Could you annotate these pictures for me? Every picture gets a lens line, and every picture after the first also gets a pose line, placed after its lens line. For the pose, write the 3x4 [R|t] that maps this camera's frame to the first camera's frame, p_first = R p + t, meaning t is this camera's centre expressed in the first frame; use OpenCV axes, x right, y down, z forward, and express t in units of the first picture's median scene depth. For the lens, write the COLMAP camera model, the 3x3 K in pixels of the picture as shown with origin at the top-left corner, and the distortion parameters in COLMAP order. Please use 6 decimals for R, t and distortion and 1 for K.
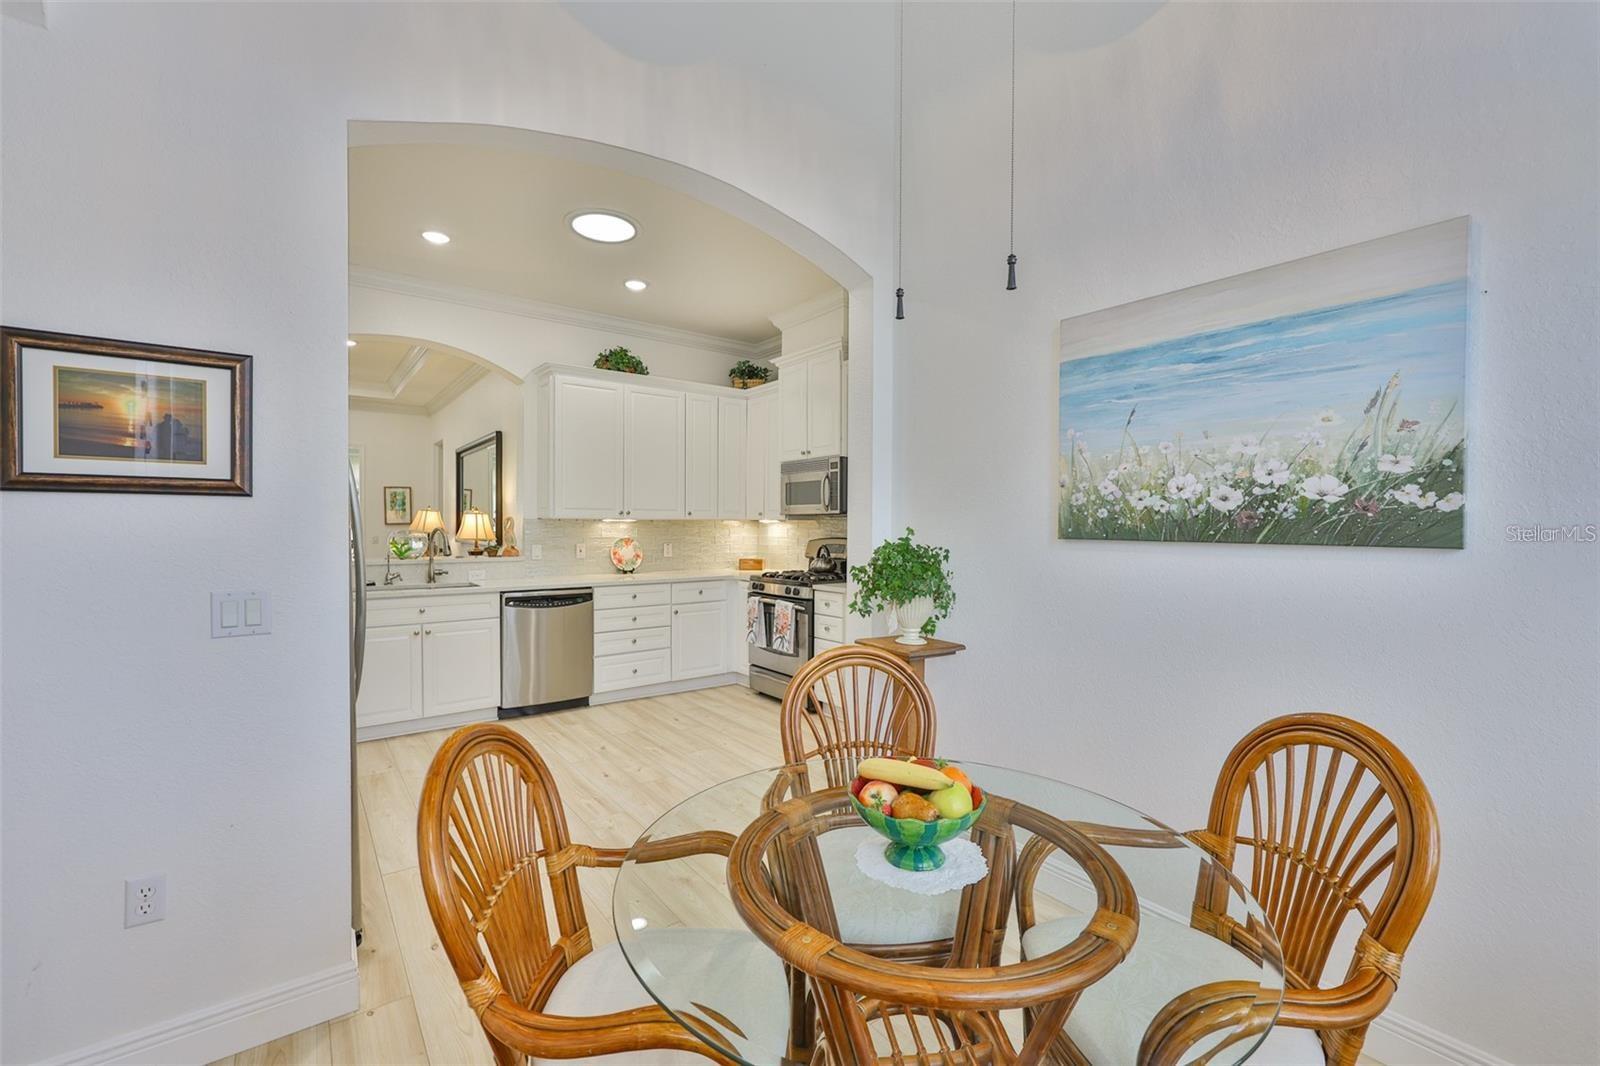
lens RADIAL K [[644.3, 0, 800.0], [0, 644.3, 533.0], [0, 0, 1]] dist [-0.000865, -0.000086]
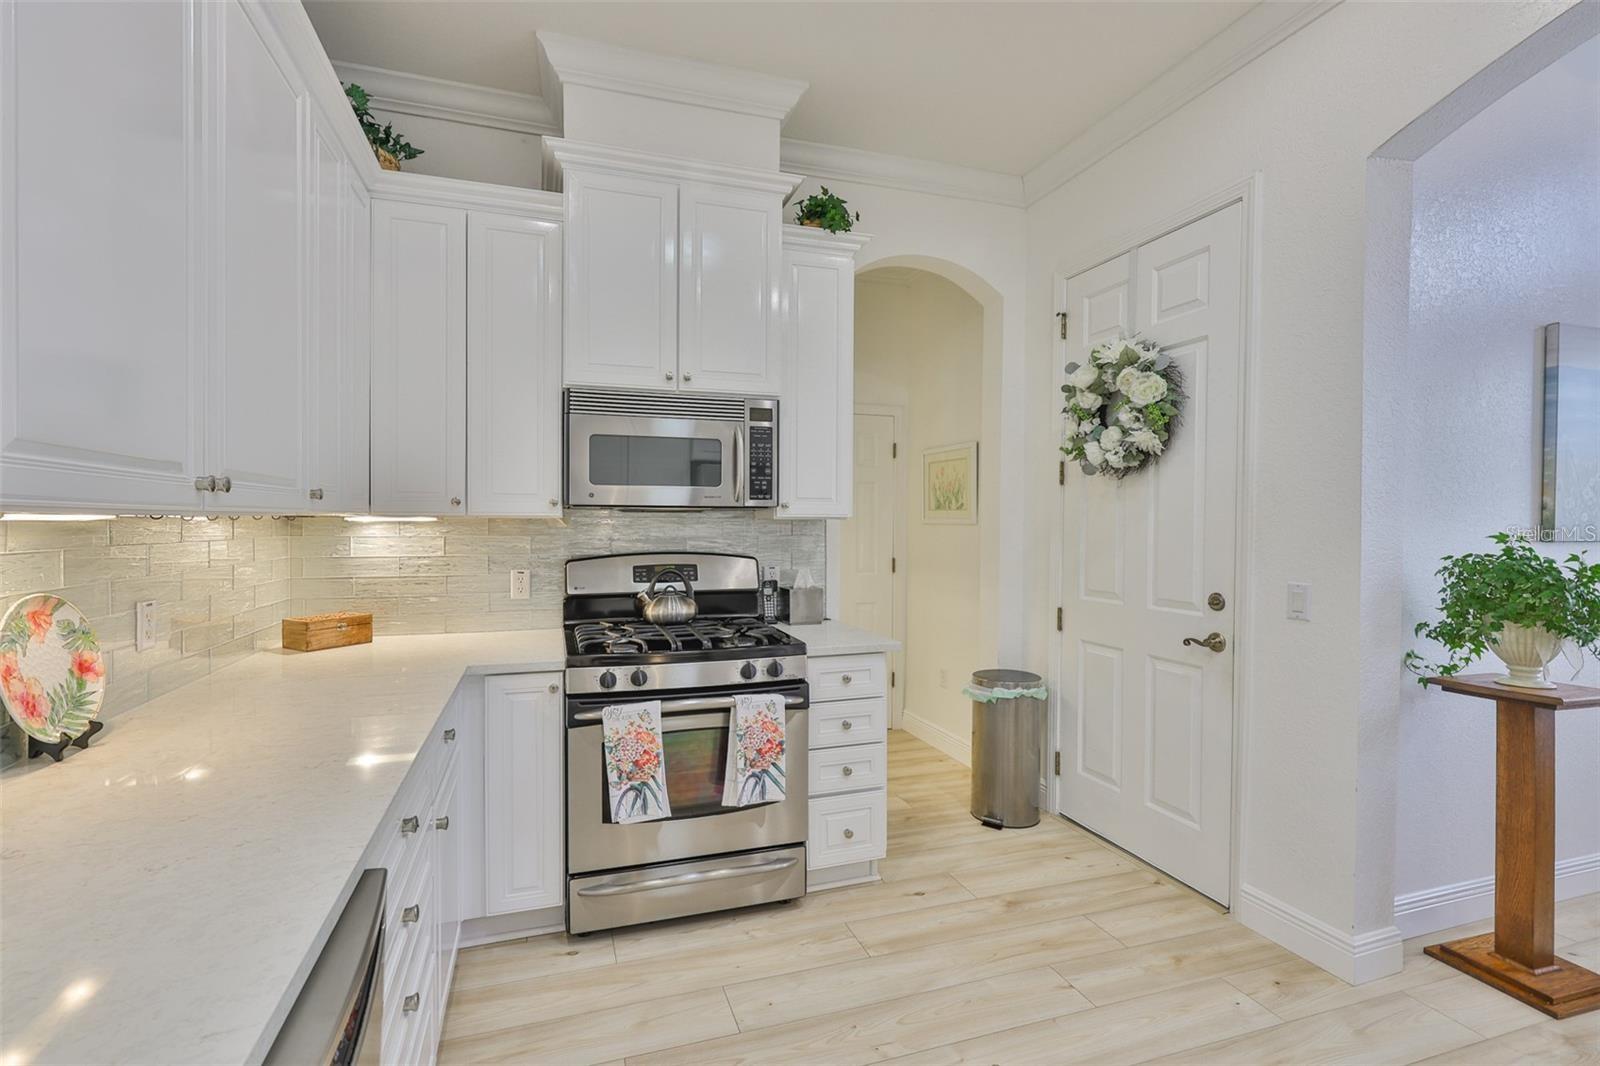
lens RADIAL K [[678.9, 0, 771.8], [0, 678.9, 530.6], [0, 0, 1]] dist [-0.000777, 0.000014]
pose [[0.365586, -0.016083, 0.930639, -0.490651], [0.013161, 0.999840, 0.012108, -0.018164], [-0.930685, 0.007821, 0.365739, 0.843354]]
